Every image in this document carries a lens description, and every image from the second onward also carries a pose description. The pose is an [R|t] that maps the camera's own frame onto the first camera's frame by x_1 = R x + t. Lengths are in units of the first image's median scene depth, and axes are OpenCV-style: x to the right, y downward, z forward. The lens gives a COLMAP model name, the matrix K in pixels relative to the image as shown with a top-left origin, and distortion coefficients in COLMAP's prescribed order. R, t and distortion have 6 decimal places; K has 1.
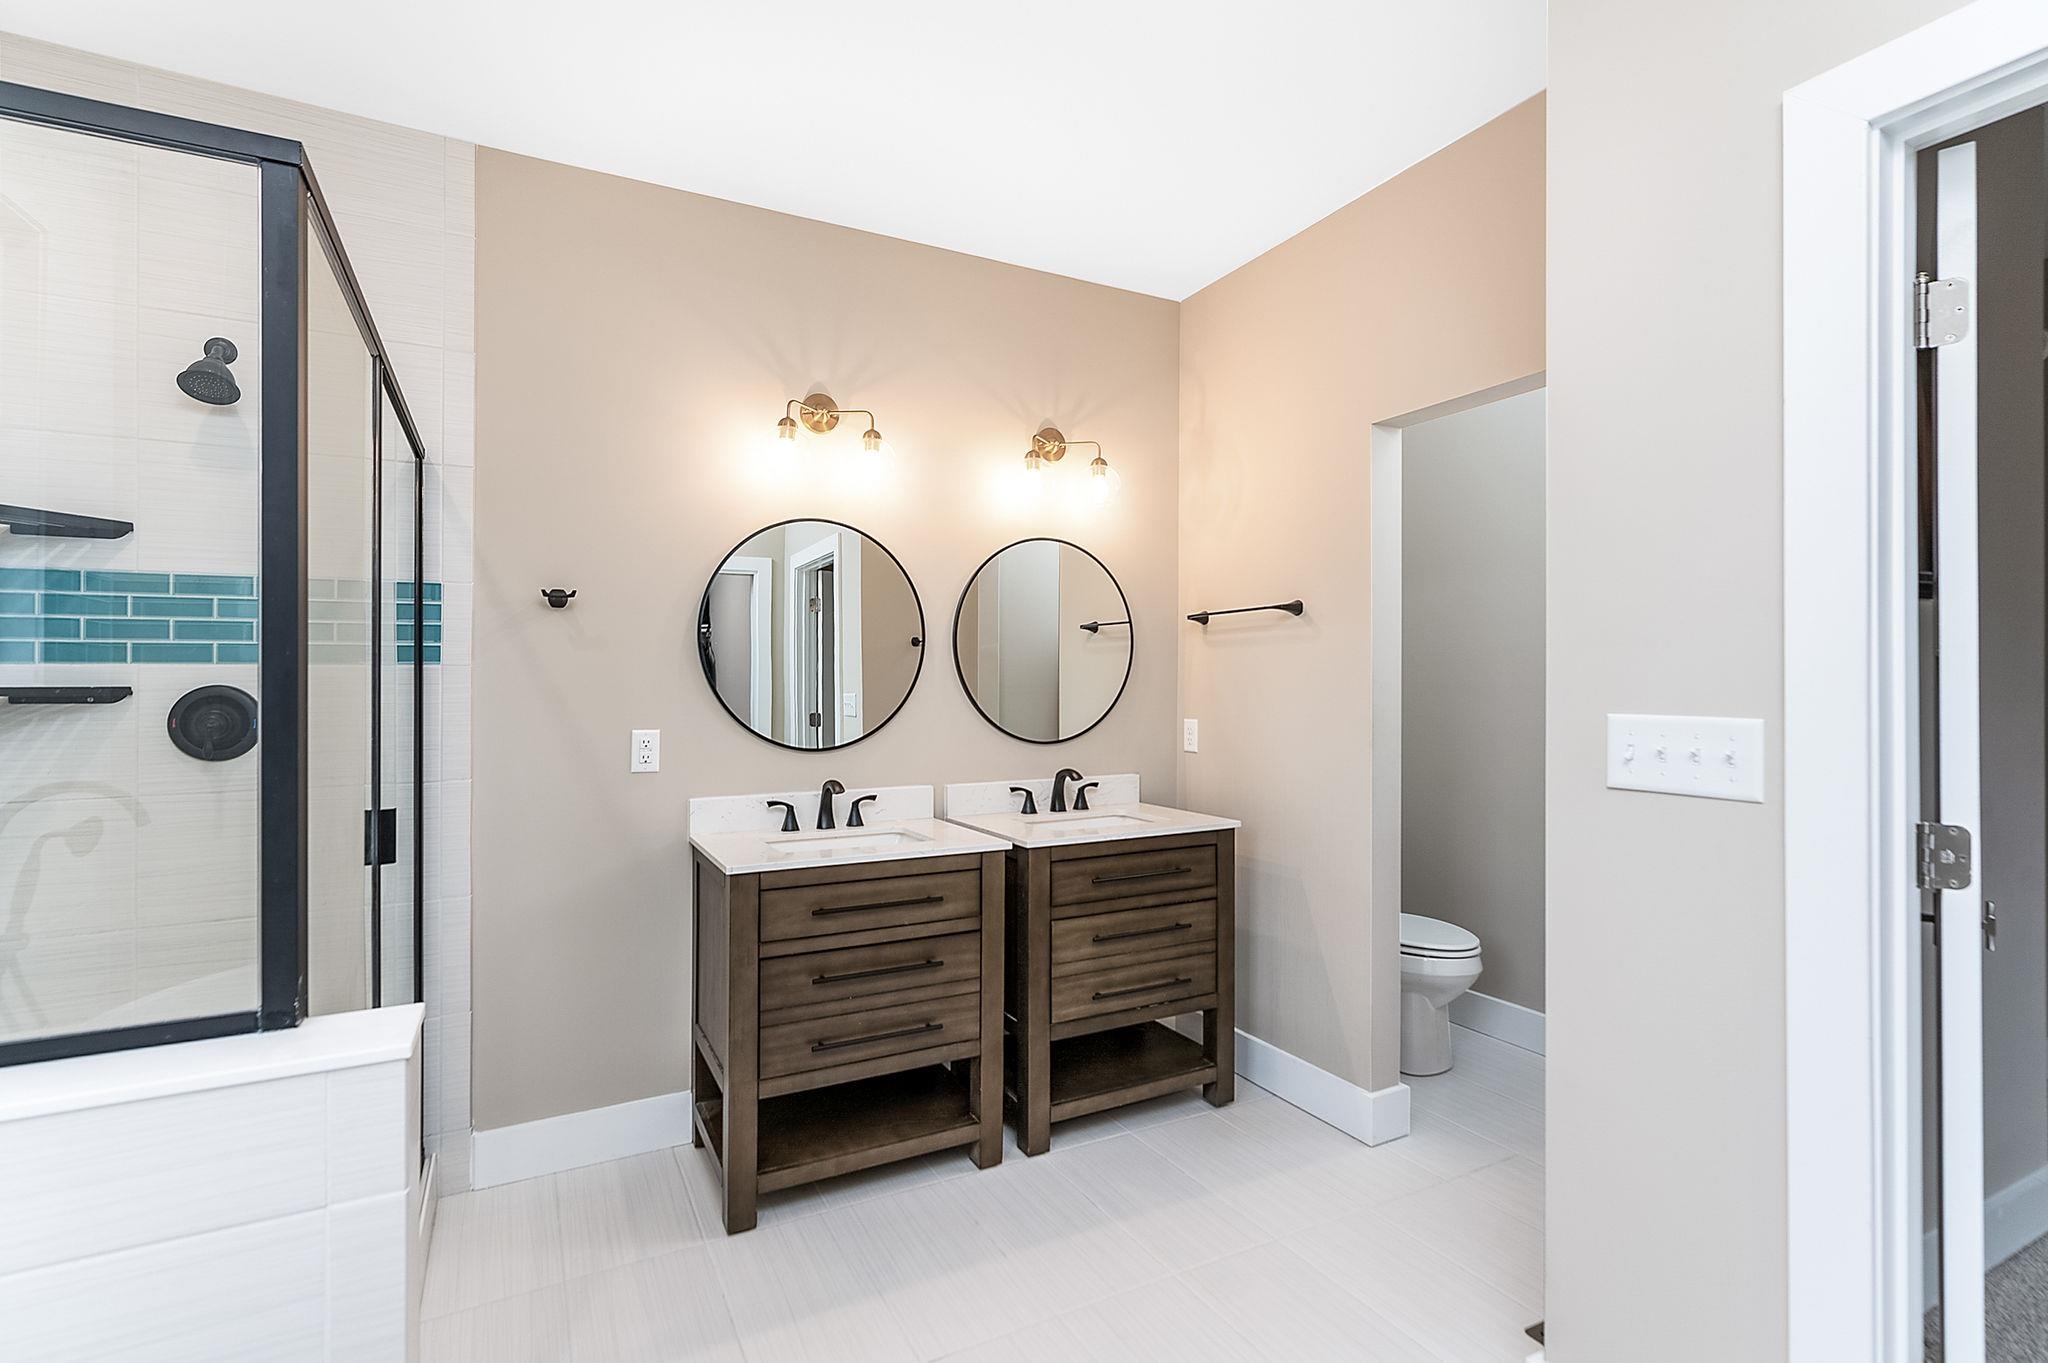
lens RADIAL K [[933.1, 0, 1022.3], [0, 933.1, 677.3], [0, 0, 1]] dist [-0.000256, 0.006158]
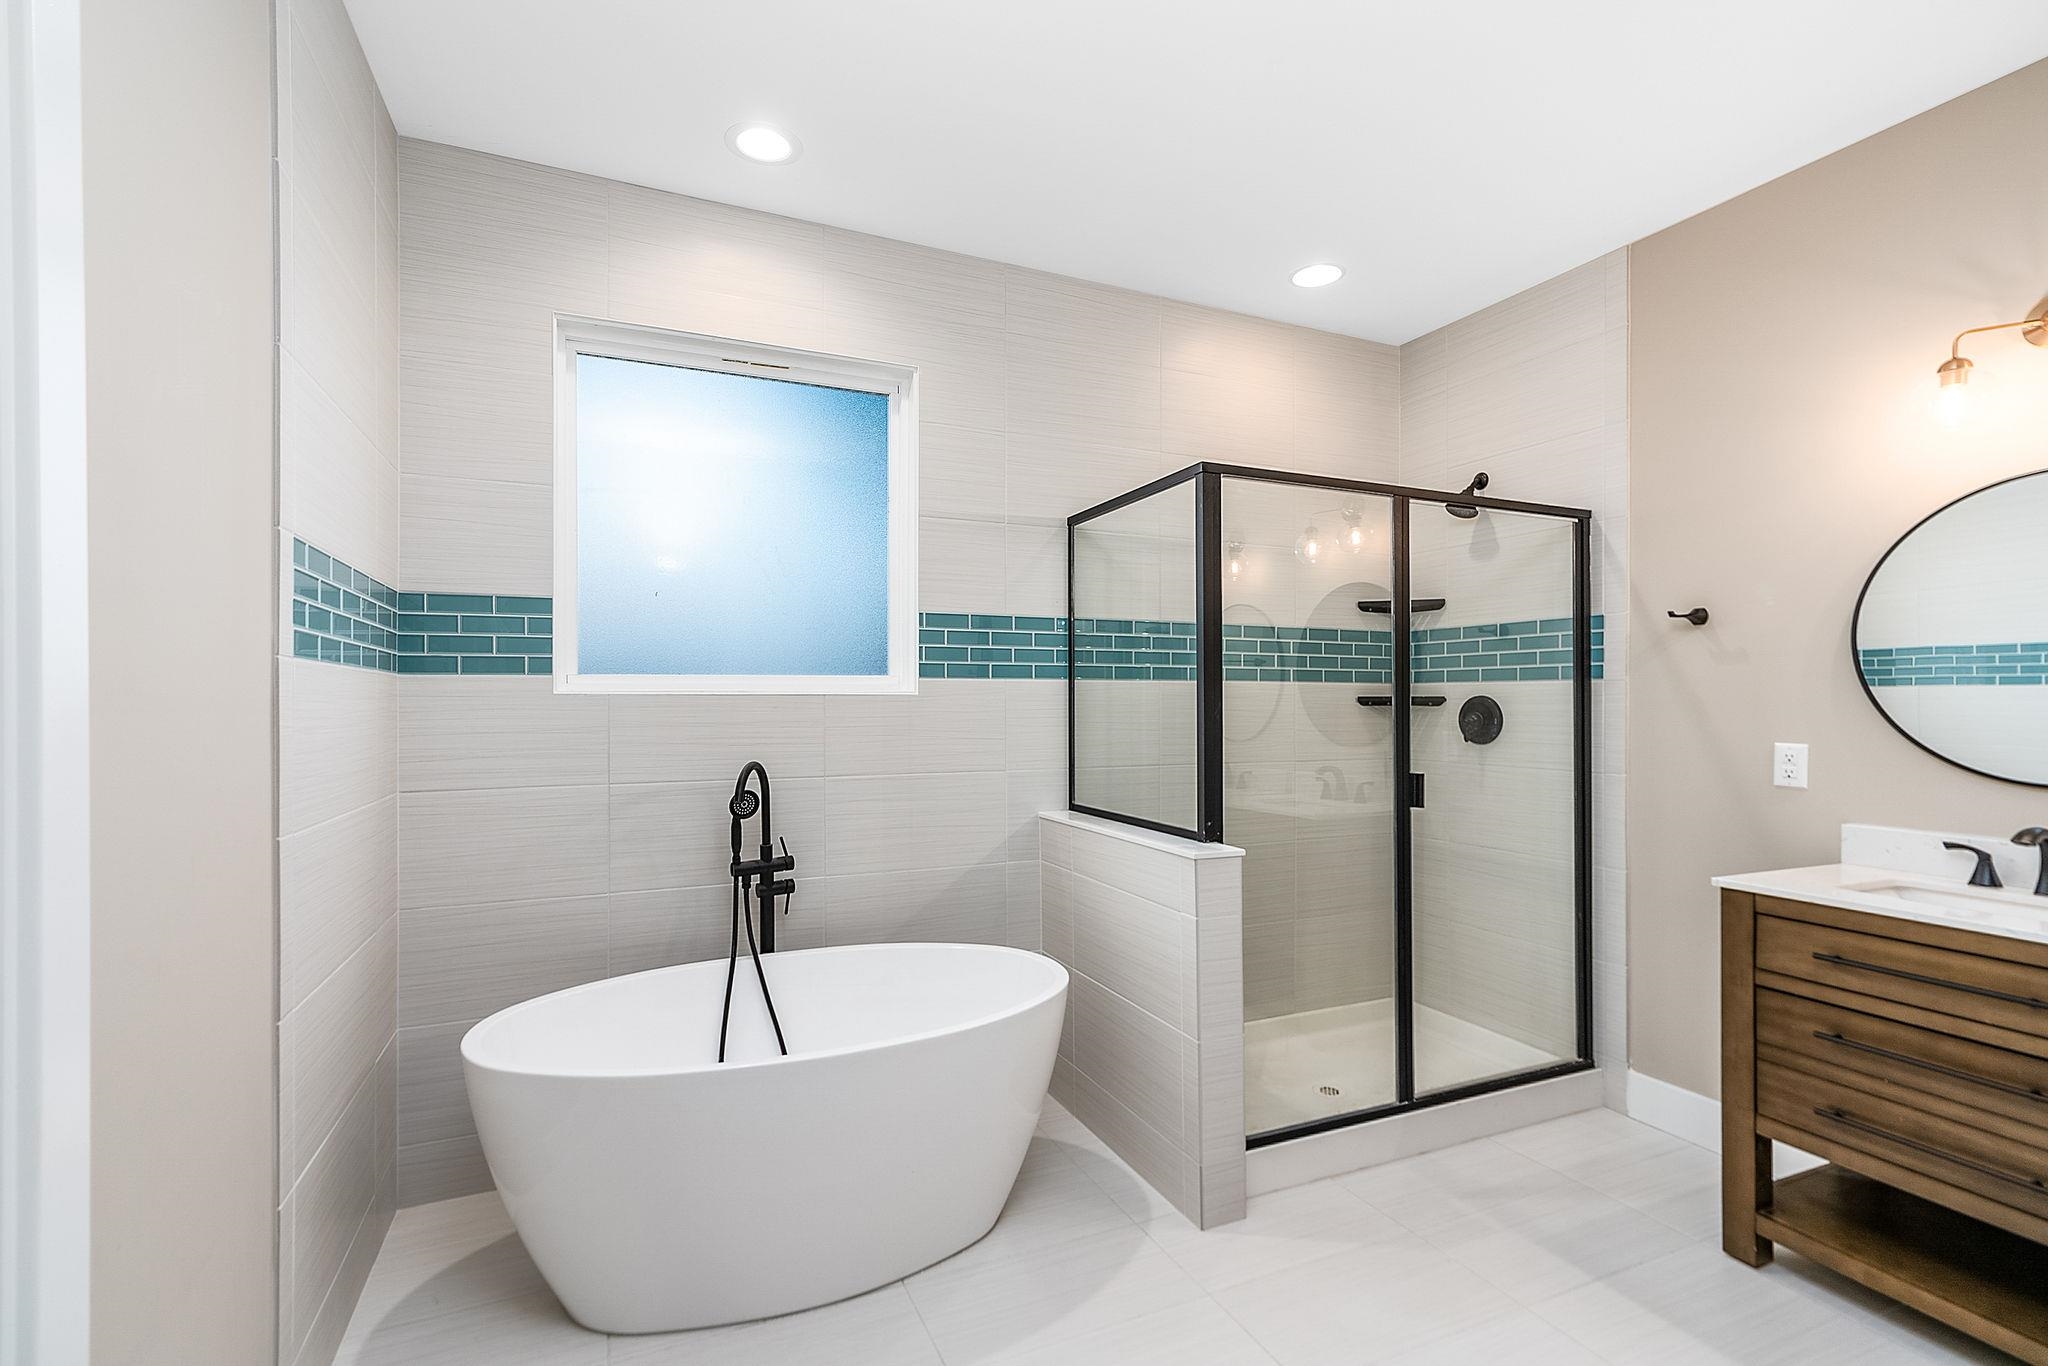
lens RADIAL K [[933.1, 0, 1012.3], [0, 933.1, 694.7], [0, 0, 1]] dist [-0.000256, 0.006158]
pose [[-0.066236, 0.003486, -0.997798, 0.705996], [0.008467, 0.999960, 0.002932, -0.003973], [0.997768, -0.008254, -0.066263, 0.301083]]
